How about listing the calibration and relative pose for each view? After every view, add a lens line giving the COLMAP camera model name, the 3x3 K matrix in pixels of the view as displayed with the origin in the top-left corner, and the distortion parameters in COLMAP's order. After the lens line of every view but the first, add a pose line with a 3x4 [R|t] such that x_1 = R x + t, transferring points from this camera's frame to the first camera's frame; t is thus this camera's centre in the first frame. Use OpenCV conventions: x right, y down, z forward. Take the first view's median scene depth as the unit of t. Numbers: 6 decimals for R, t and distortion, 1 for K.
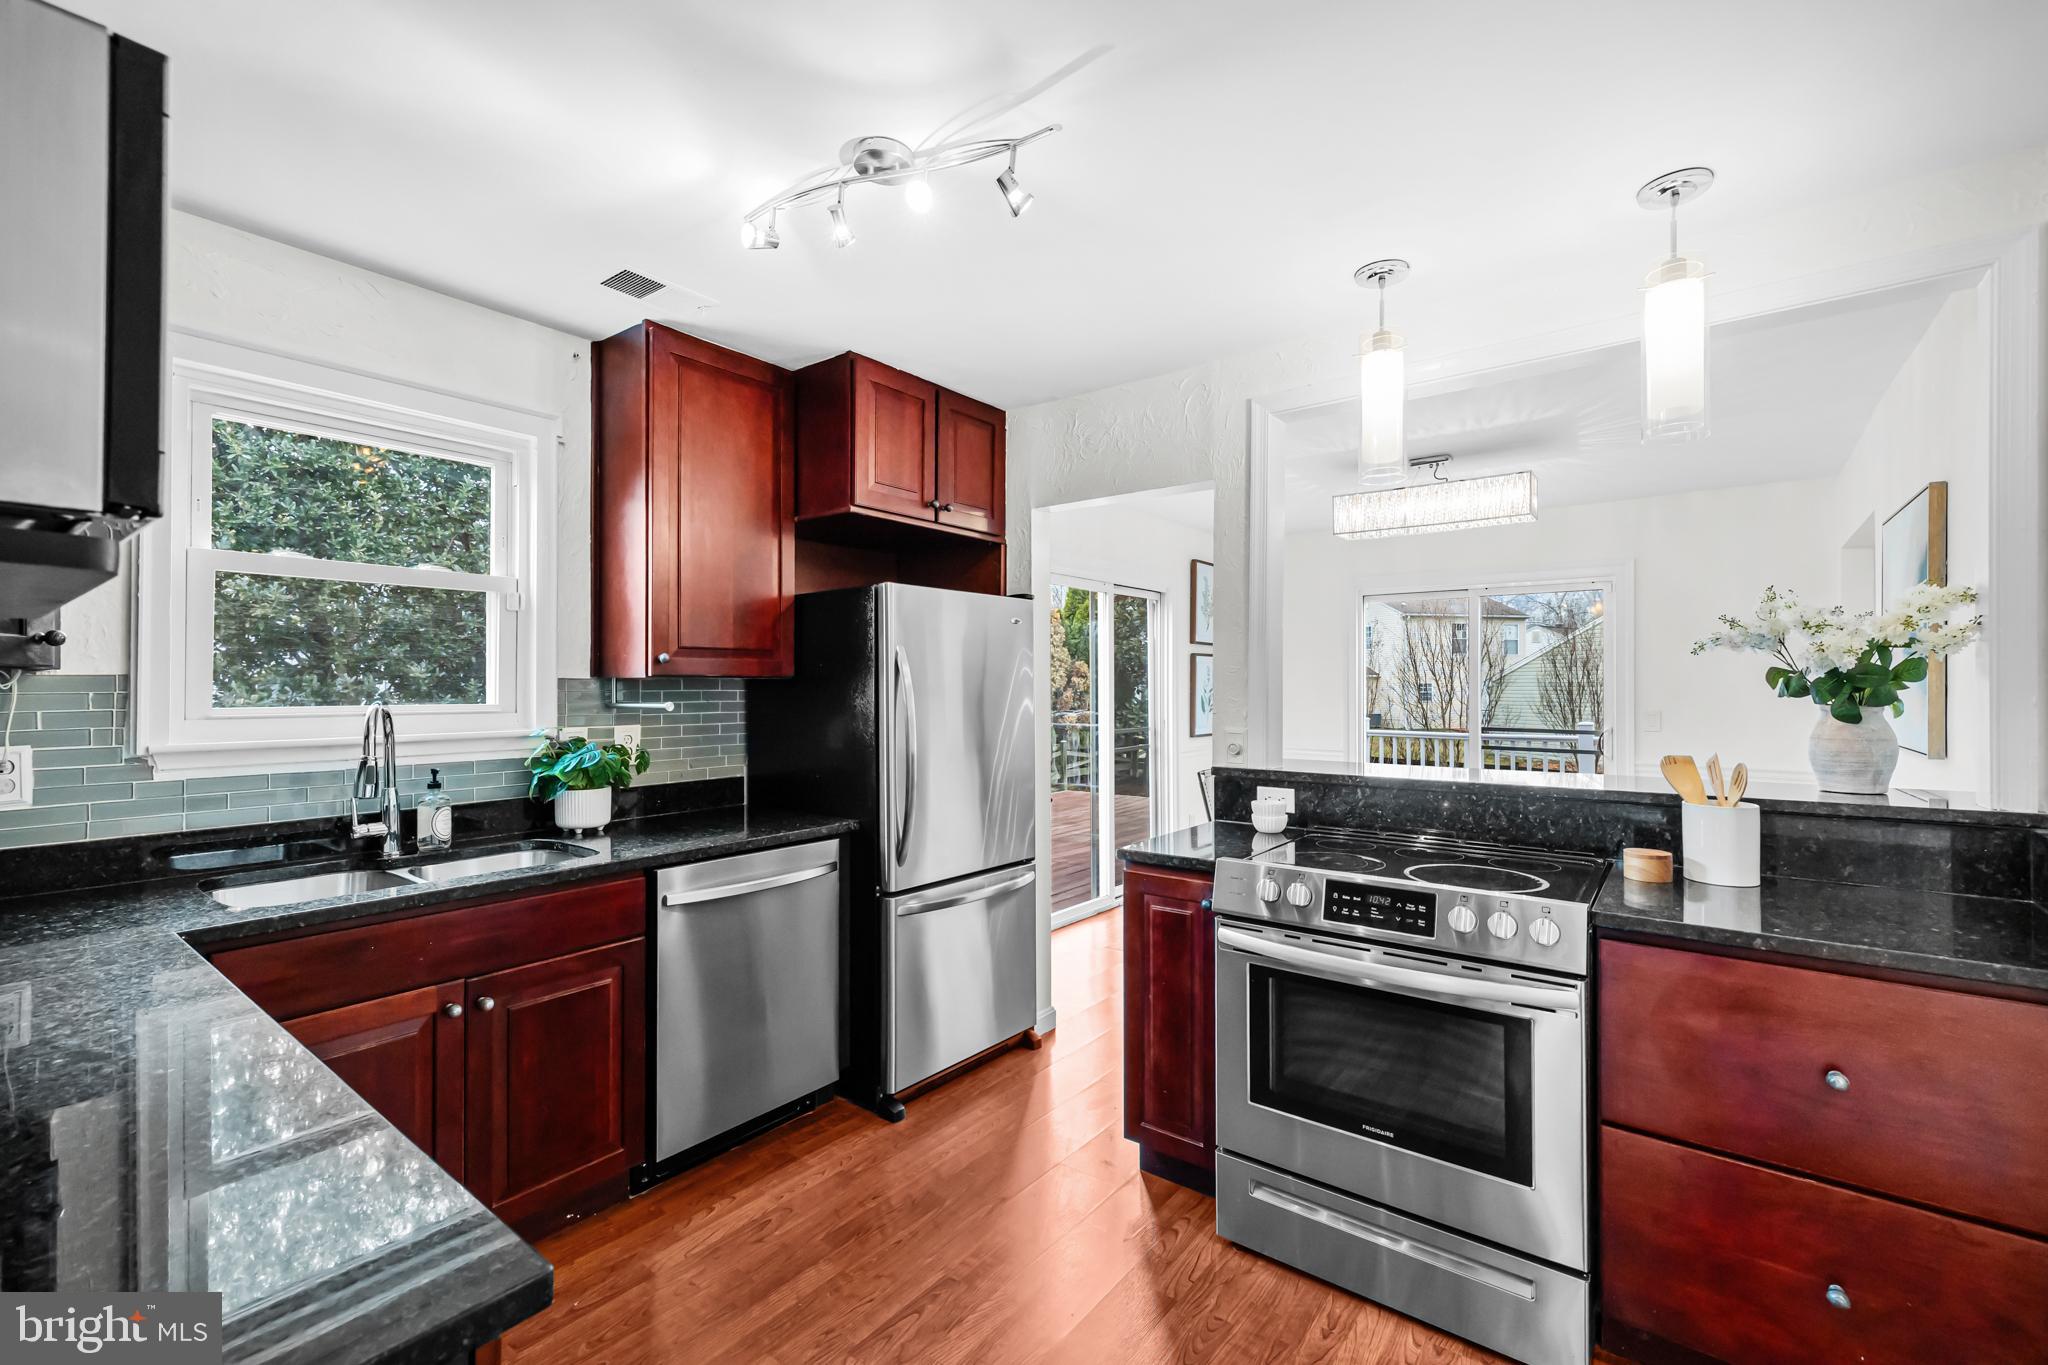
lens RADIAL K [[872.5, 0, 1017.8], [0, 872.5, 678.0], [0, 0, 1]] dist [0.004058, -0.000787]
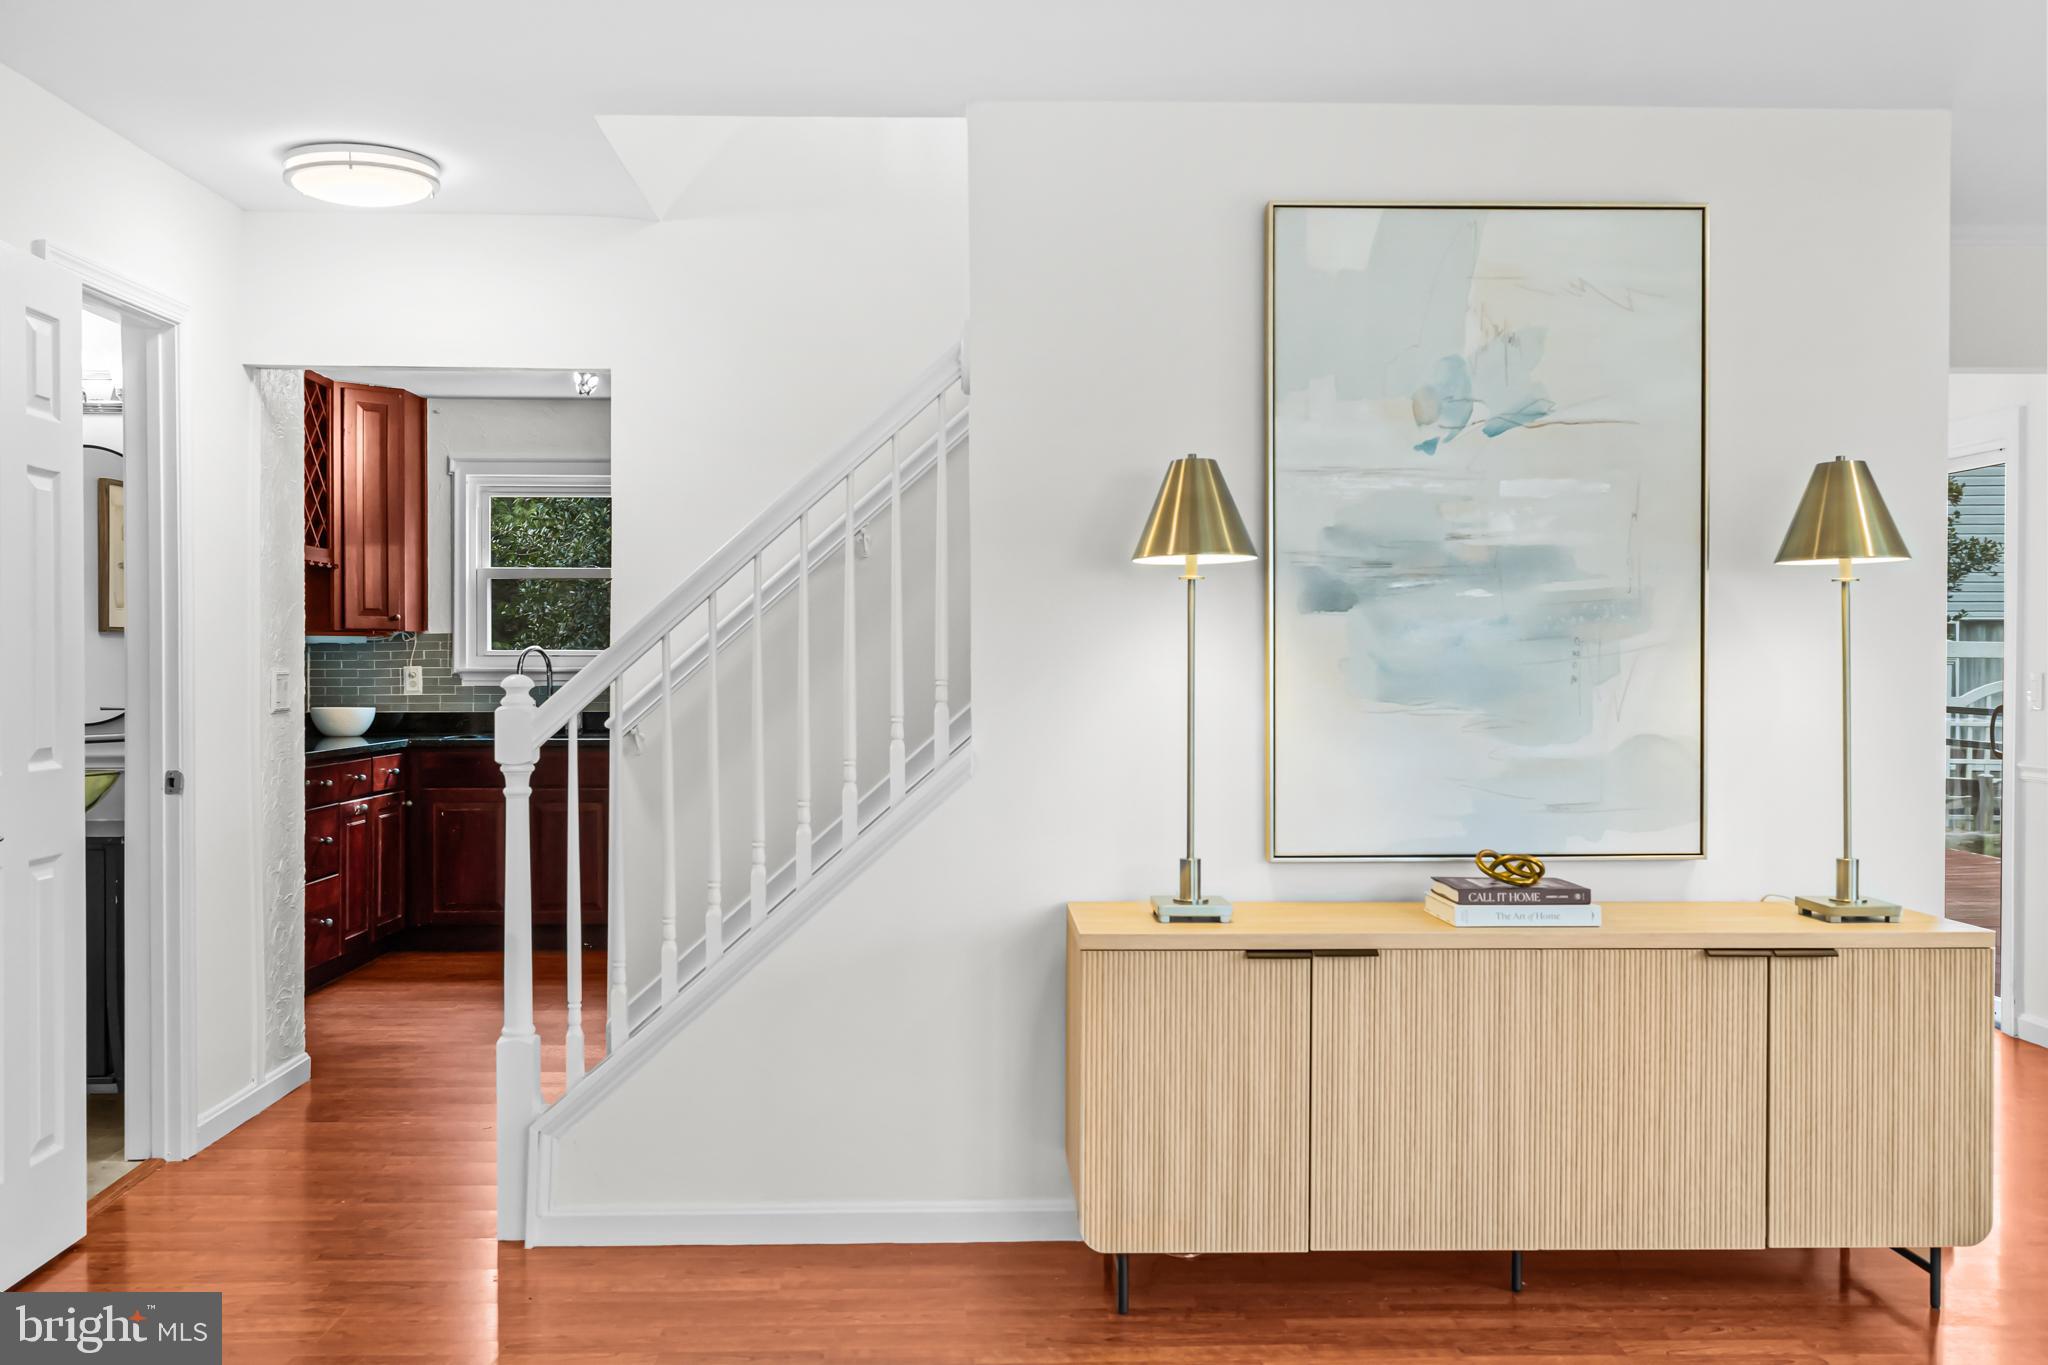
lens RADIAL K [[1783.9, 0, 1039.9], [0, 1783.9, 674.9], [0, 0, 1]] dist [-0.008387, 0.009607]
pose [[0.649741, 0.005761, -0.760134, 2.395600], [0.007029, 0.999883, 0.013587, 0.035727], [0.760124, -0.014171, 0.649624, -0.526209]]
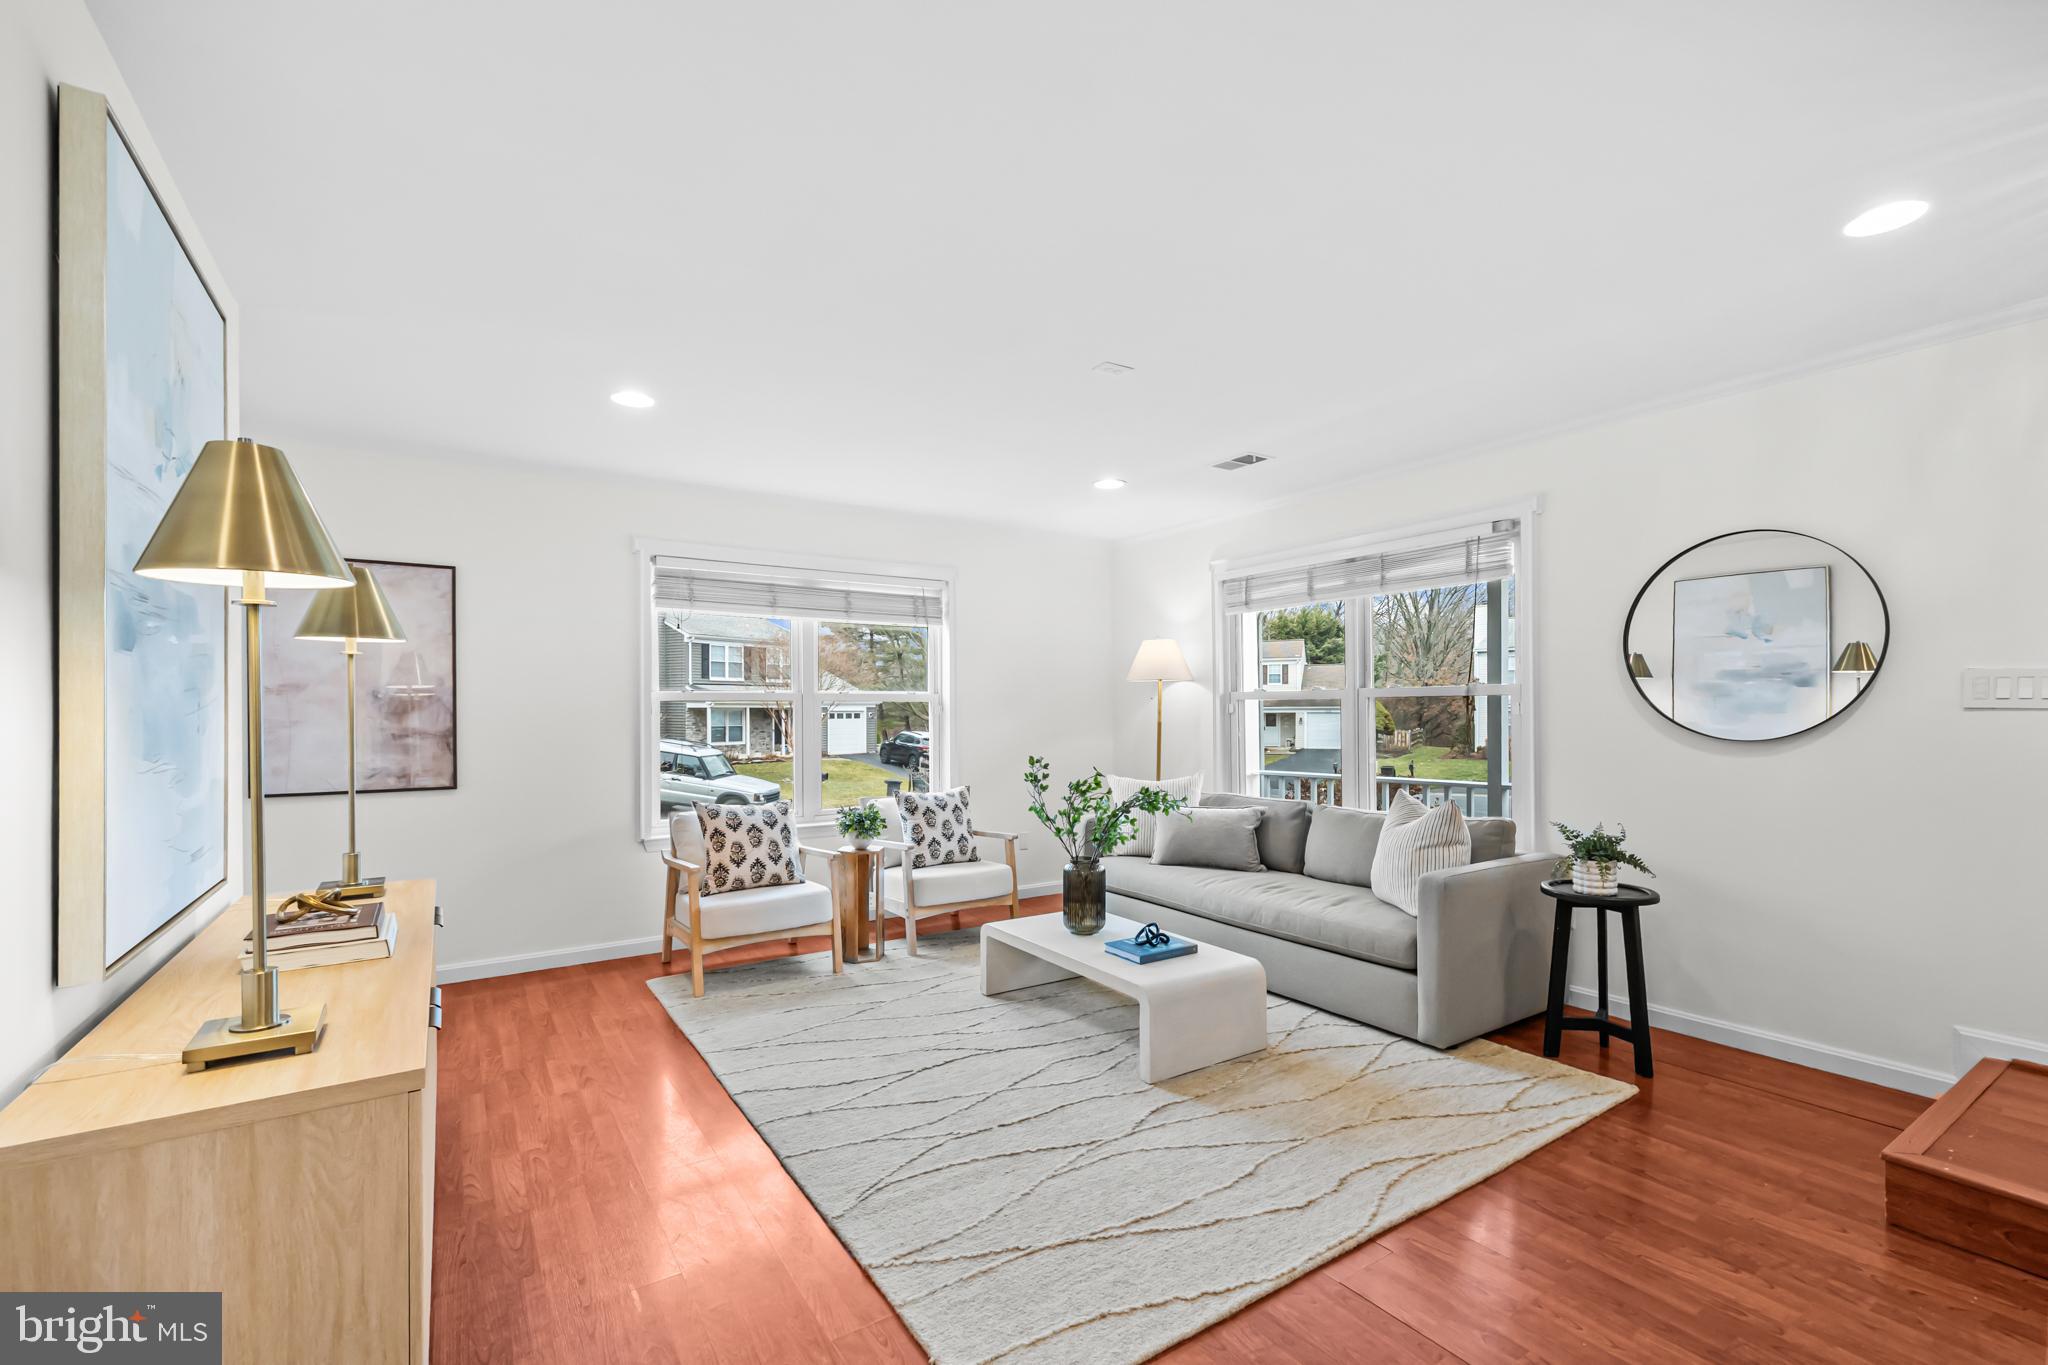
lens RADIAL K [[872.5, 0, 1027.4], [0, 872.5, 713.4], [0, 0, 1]] dist [0.004058, -0.000787]
pose [[0.316667, -0.005091, 0.948523, 1.056664], [-0.003524, 0.999972, 0.006544, 0.041352], [-0.948530, -0.005415, 0.316641, -0.134299]]
